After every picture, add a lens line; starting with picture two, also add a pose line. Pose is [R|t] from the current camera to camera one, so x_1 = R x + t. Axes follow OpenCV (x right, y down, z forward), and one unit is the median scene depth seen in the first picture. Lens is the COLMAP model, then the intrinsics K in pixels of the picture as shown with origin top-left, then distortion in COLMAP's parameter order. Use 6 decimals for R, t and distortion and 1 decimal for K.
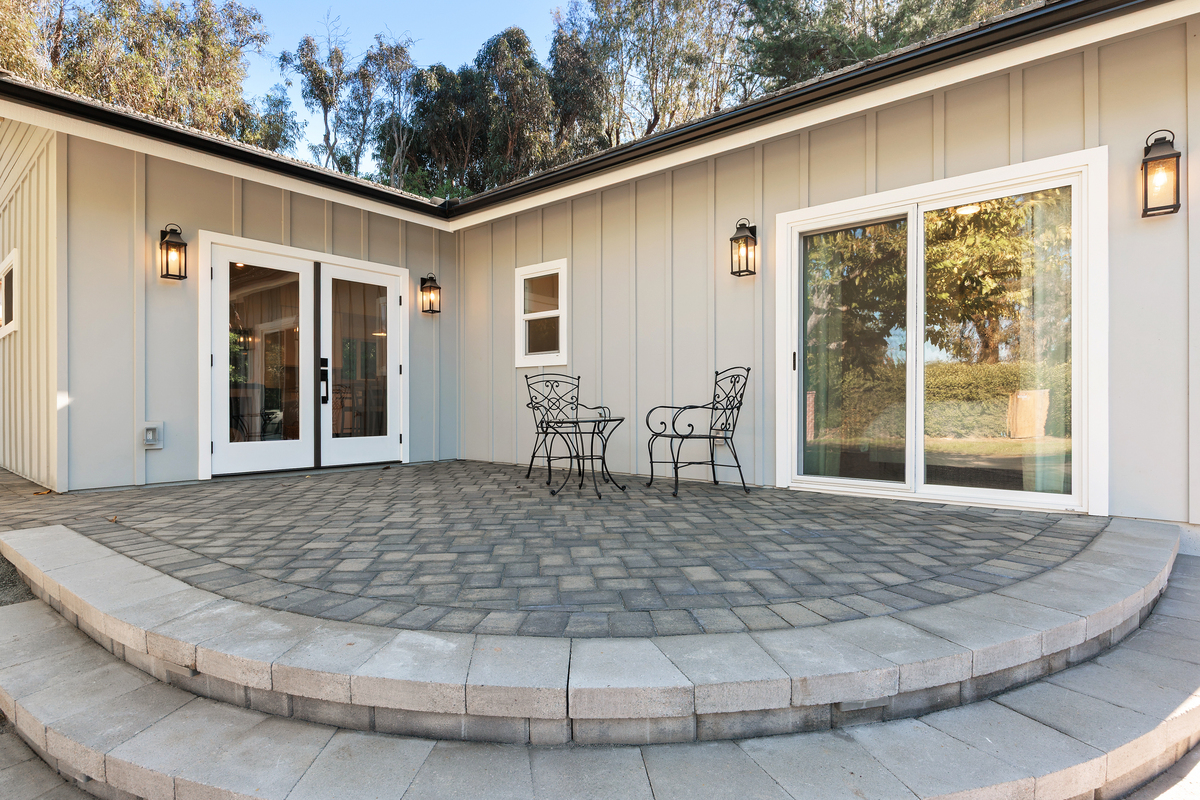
lens RADIAL K [[615.3, 0, 600.0], [0, 615.3, 400.0], [0, 0, 1]] dist [-0.000414, -0.000330]
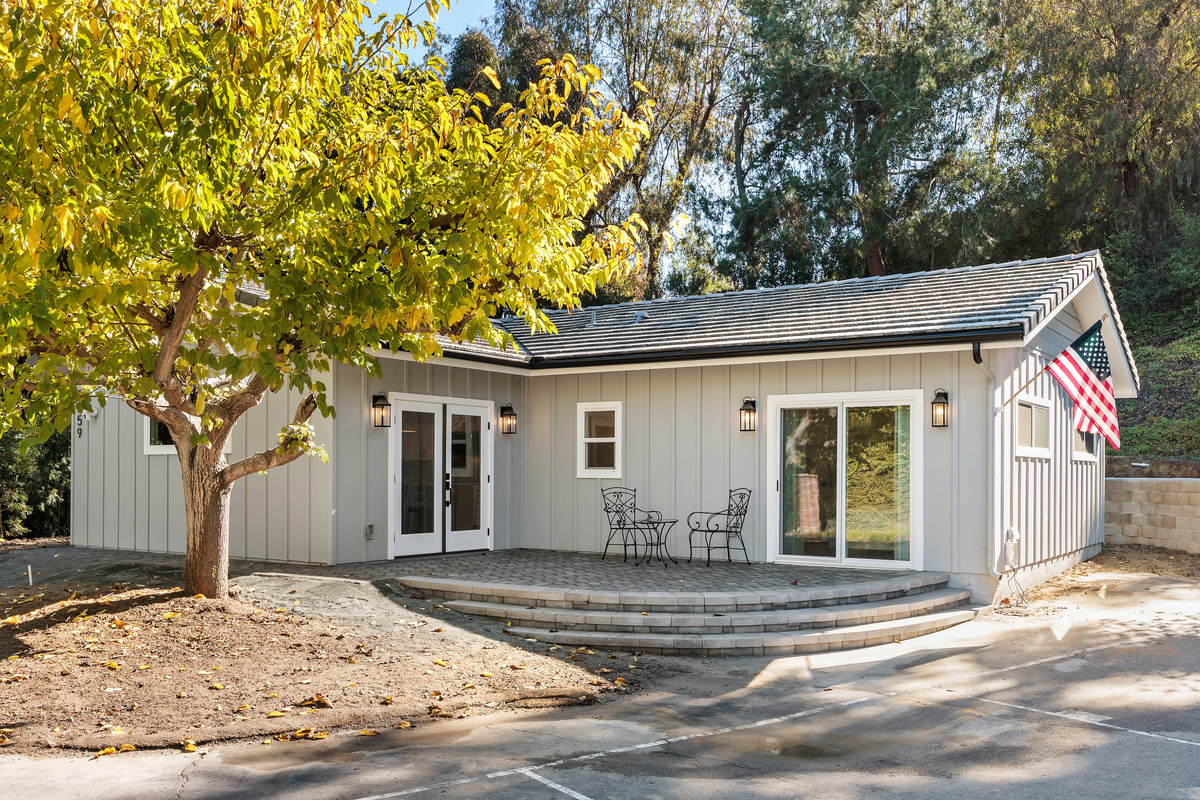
lens RADIAL K [[1057.8, 0, 598.1], [0, 1057.8, 450.5], [0, 0, 1]] dist [0.001877, 0.000374]
pose [[0.995649, 0.007726, 0.092867, -0.362081], [-0.006649, 0.999907, -0.011910, -0.101352], [-0.092950, 0.011240, 0.995607, -1.505762]]
